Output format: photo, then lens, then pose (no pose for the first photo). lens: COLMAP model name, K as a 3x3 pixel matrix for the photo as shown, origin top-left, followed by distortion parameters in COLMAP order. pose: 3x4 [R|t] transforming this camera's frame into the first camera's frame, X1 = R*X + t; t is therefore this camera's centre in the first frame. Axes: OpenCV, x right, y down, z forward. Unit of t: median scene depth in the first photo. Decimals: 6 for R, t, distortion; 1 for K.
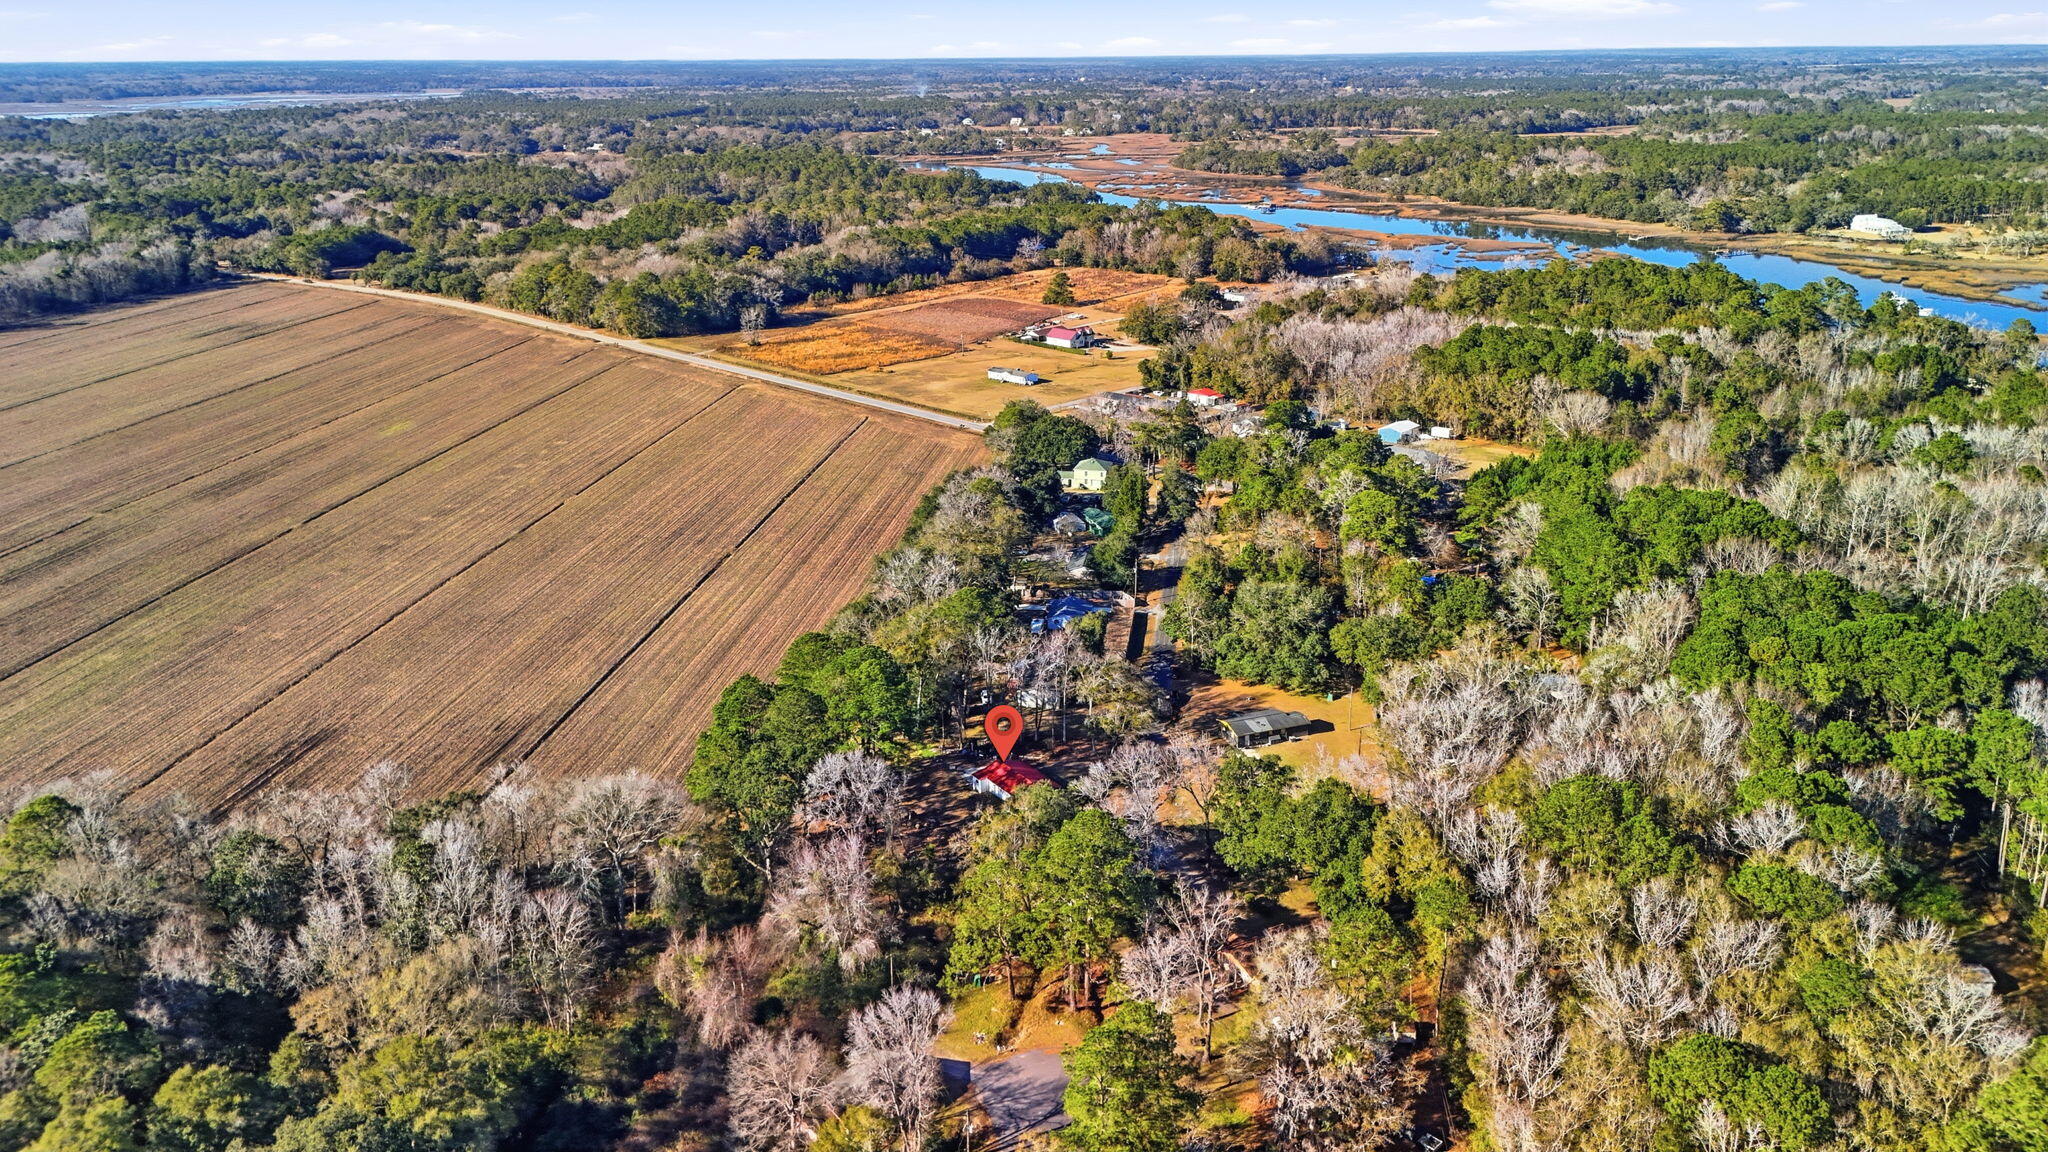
lens RADIAL K [[1499.7, 0, 1024.0], [0, 1499.7, 576.0], [0, 0, 1]] dist [0.070782, -0.088638]
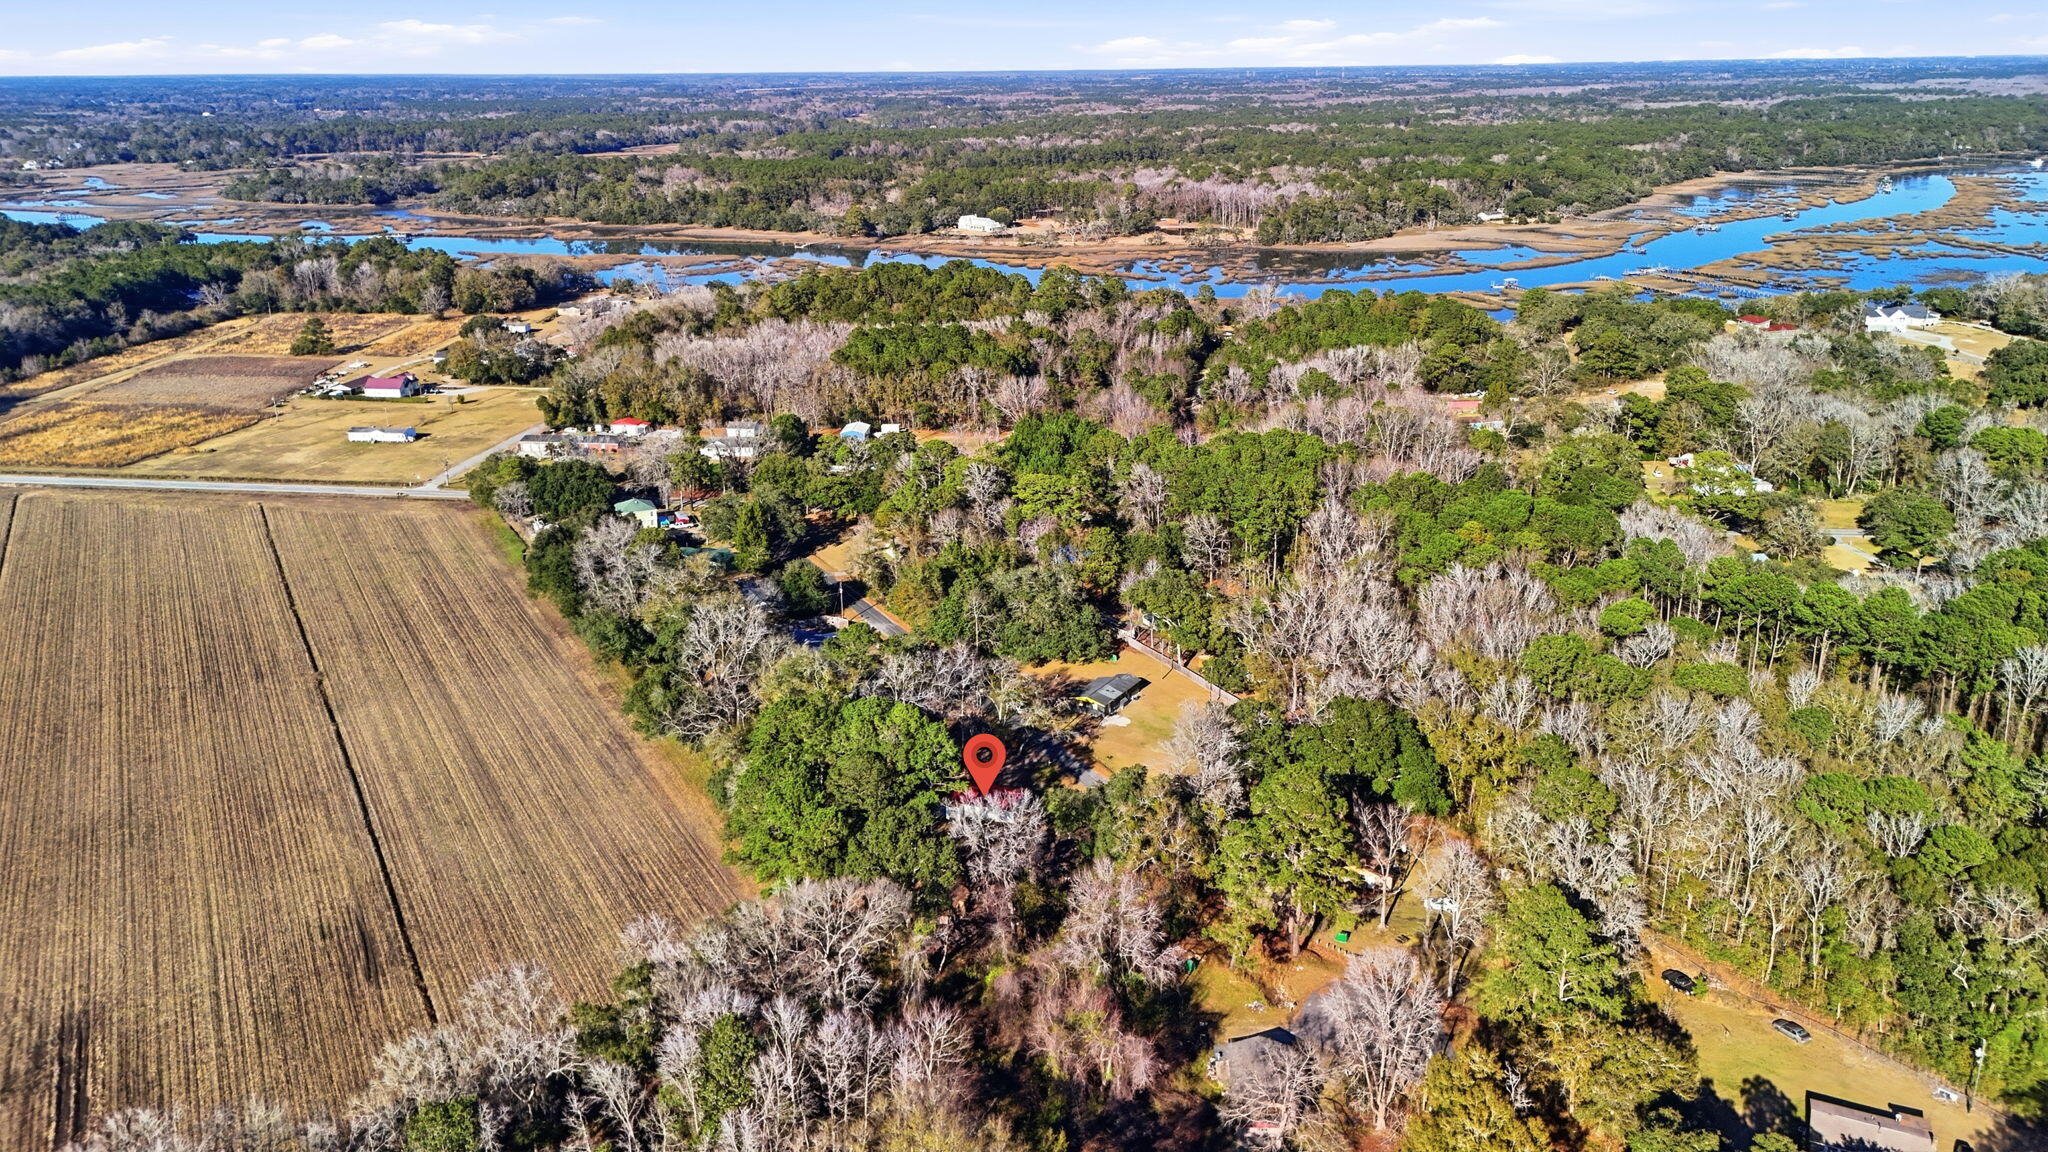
lens RADIAL K [[1499.7, 0, 1024.0], [0, 1499.7, 576.0], [0, 0, 1]] dist [0.070782, -0.088638]
pose [[0.794980, -0.190816, 0.575844, -0.157178], [0.198670, 0.978787, 0.050065, -0.015344], [-0.573181, 0.074602, 0.816025, 0.050207]]
